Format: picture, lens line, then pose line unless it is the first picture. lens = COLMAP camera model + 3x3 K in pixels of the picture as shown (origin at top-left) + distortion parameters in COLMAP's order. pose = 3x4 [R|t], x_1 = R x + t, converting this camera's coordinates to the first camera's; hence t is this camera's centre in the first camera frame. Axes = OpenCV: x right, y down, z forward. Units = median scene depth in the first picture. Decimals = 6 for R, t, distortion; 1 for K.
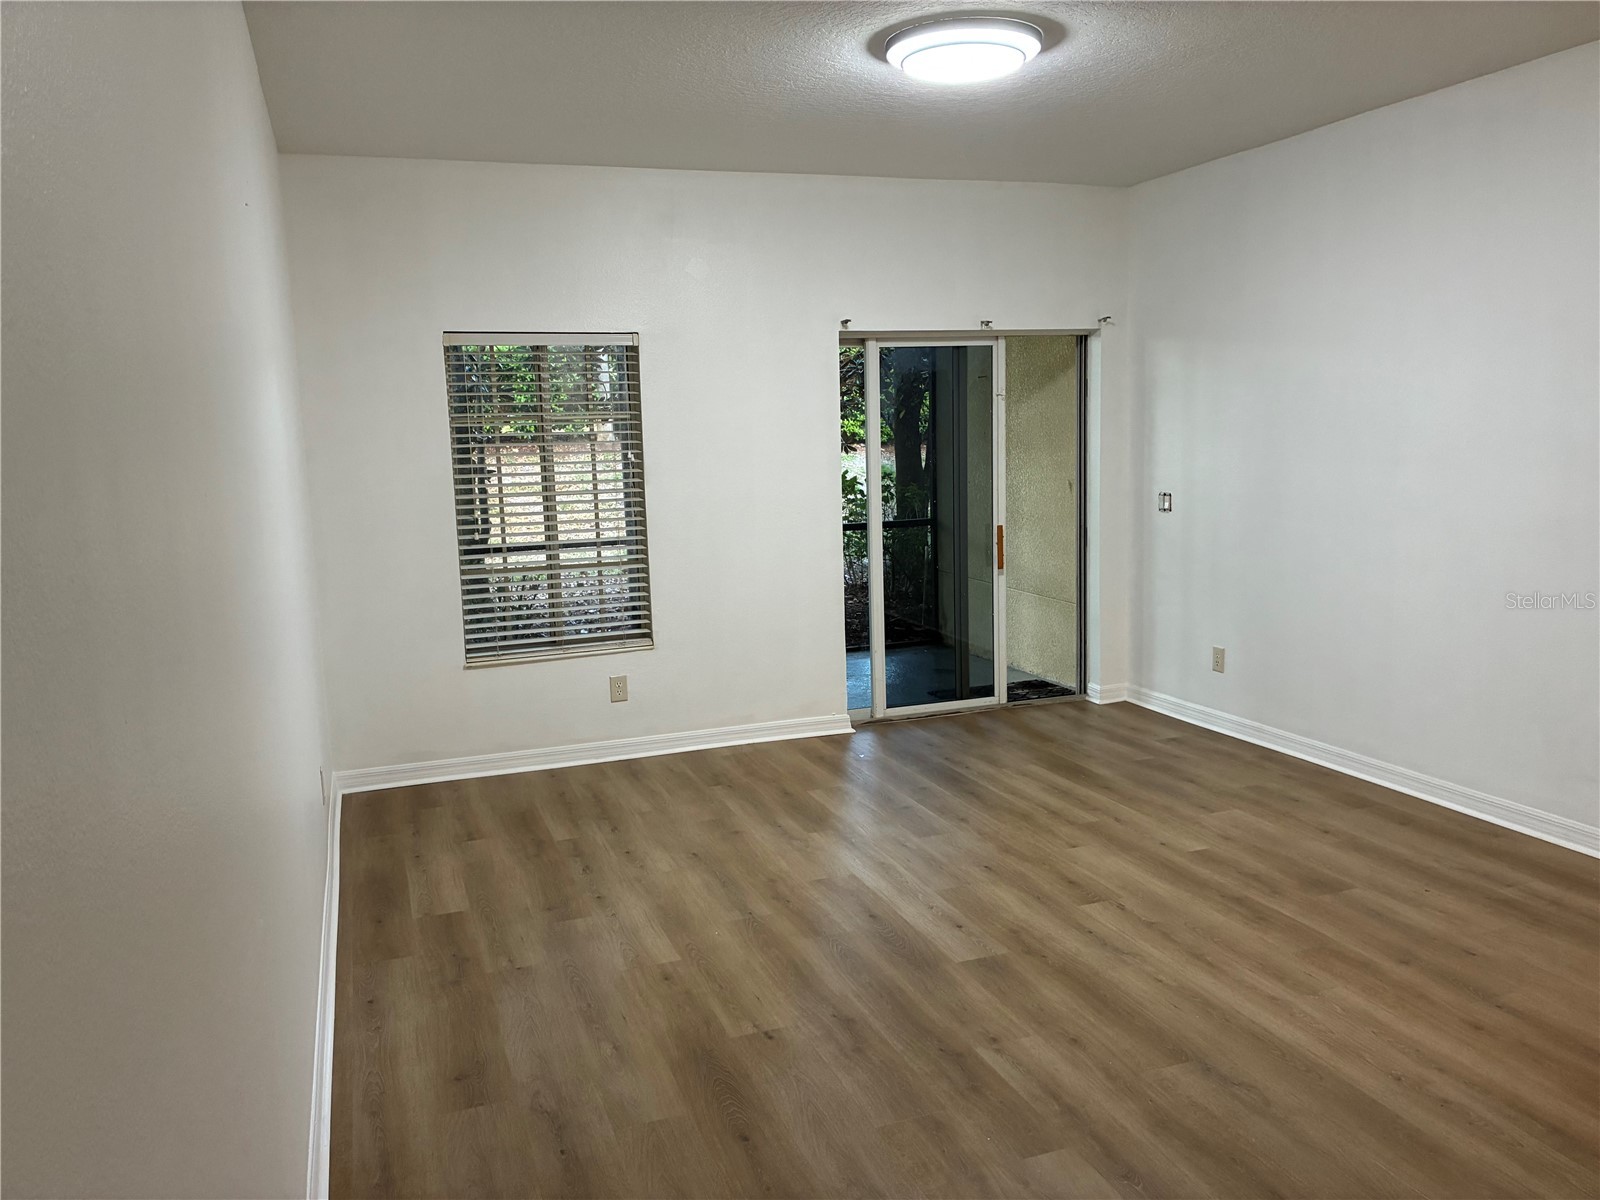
lens RADIAL K [[1222.4, 0, 792.1], [0, 1222.4, 587.7], [0, 0, 1]] dist [0.018187, -0.000784]
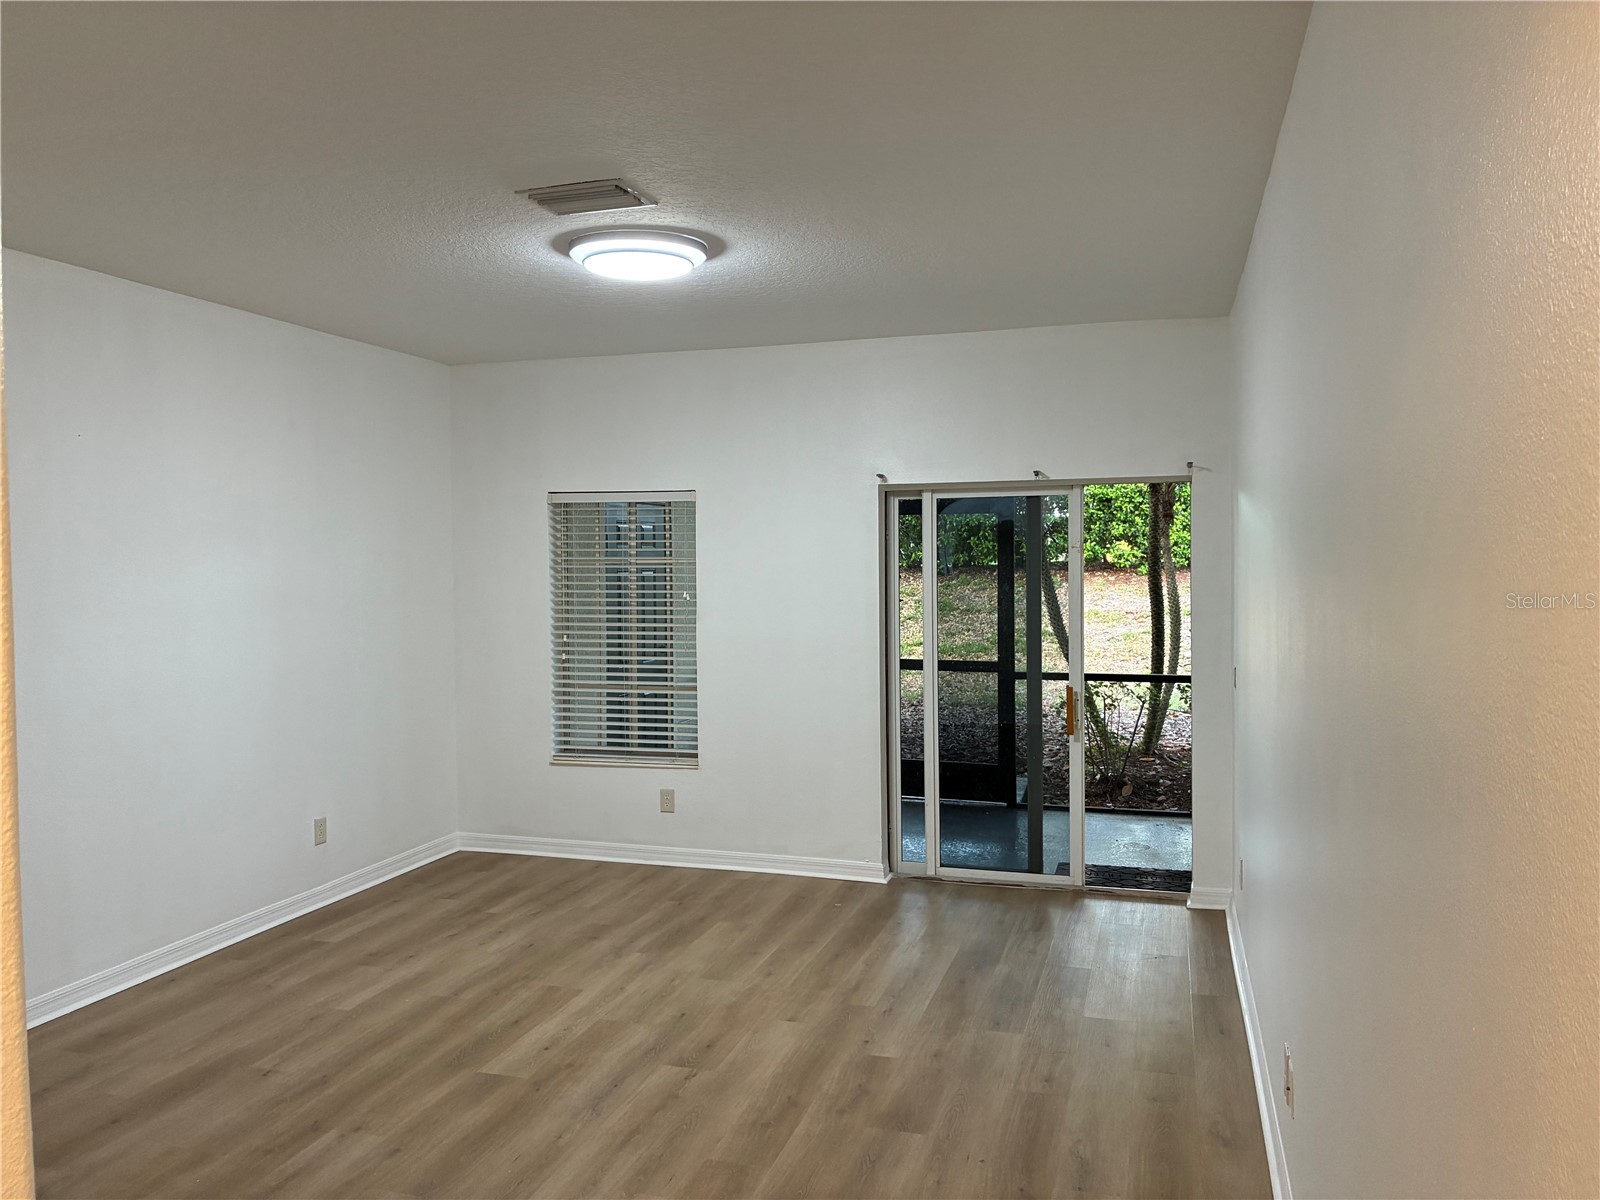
lens RADIAL K [[1222.4, 0, 792.1], [0, 1222.4, 587.7], [0, 0, 1]] dist [0.018187, -0.000784]
pose [[0.798984, 0.040002, -0.600020, 0.754810], [-0.098548, 0.993005, -0.065026, -0.061658], [0.593222, 0.111086, 0.797338, 0.180922]]
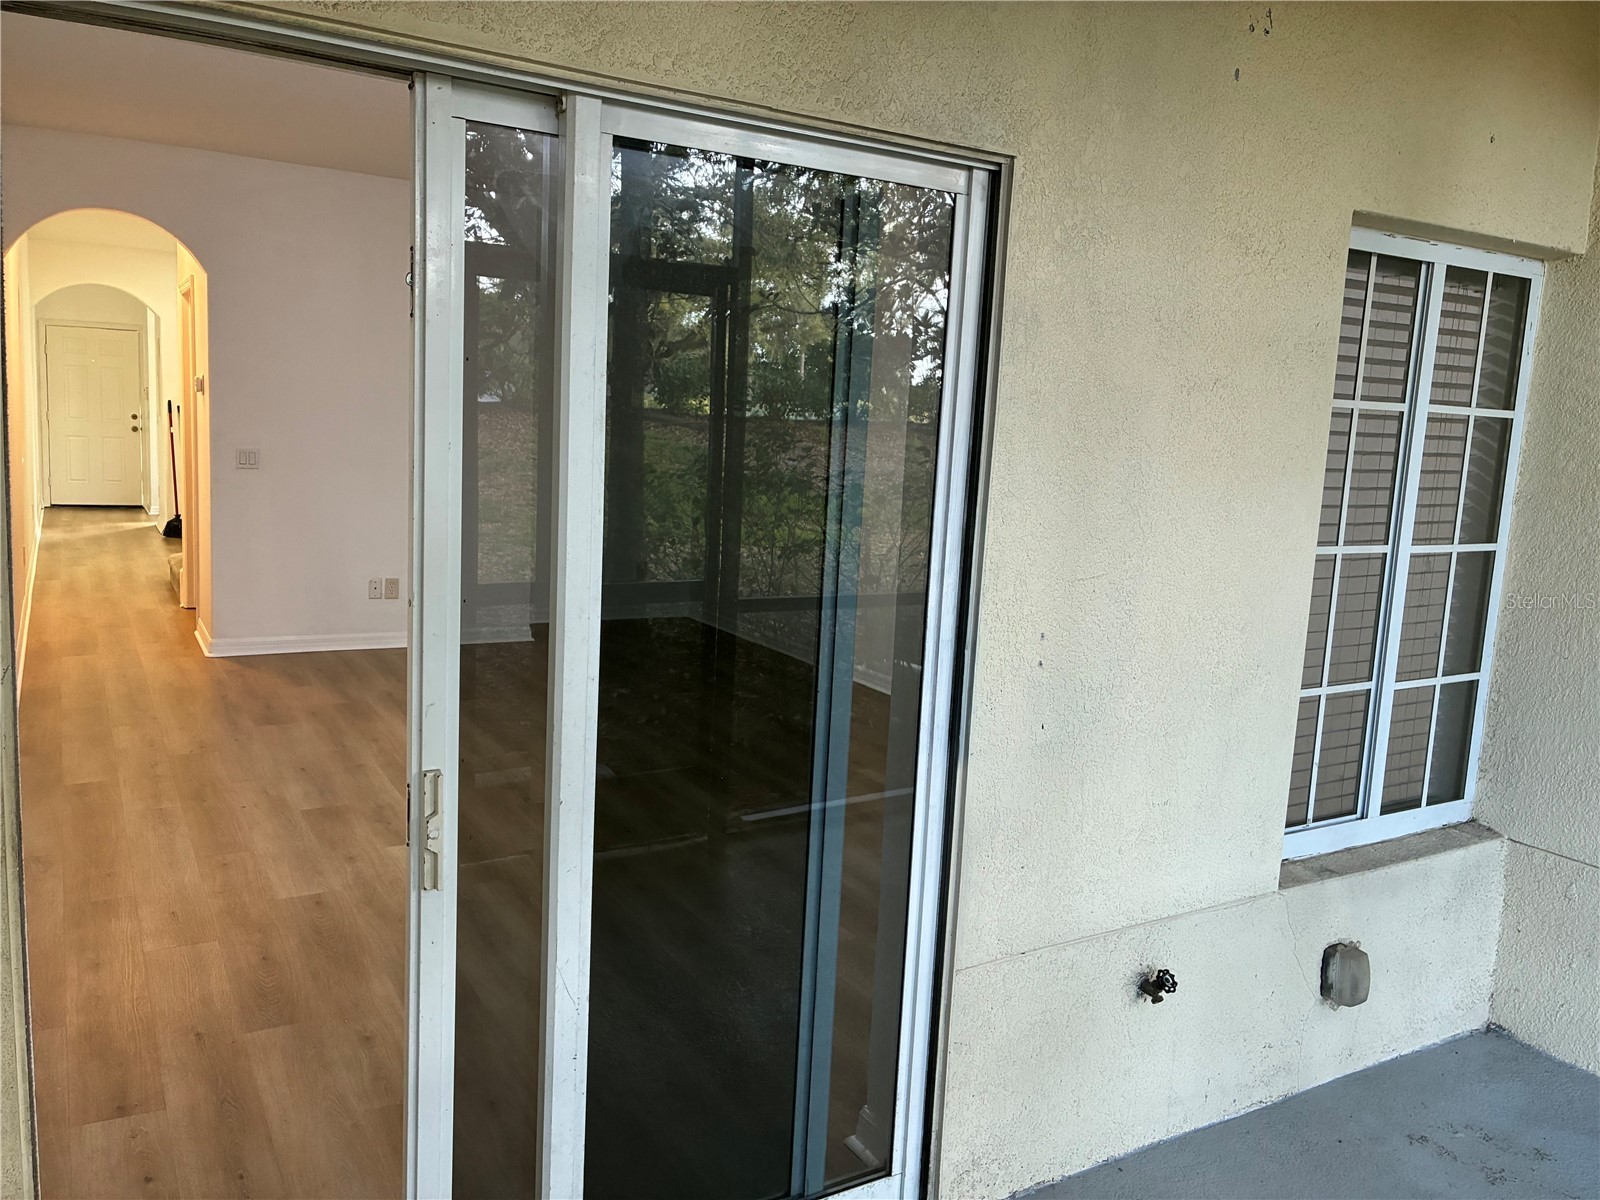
lens RADIAL K [[1222.4, 0, 792.1], [0, 1222.4, 587.7], [0, 0, 1]] dist [0.018187, -0.000784]
pose [[-0.983056, 0.009444, -0.183062, 0.191167], [-0.042925, 0.959044, 0.279985, -0.236127], [0.178208, 0.283099, -0.942389, 1.756446]]
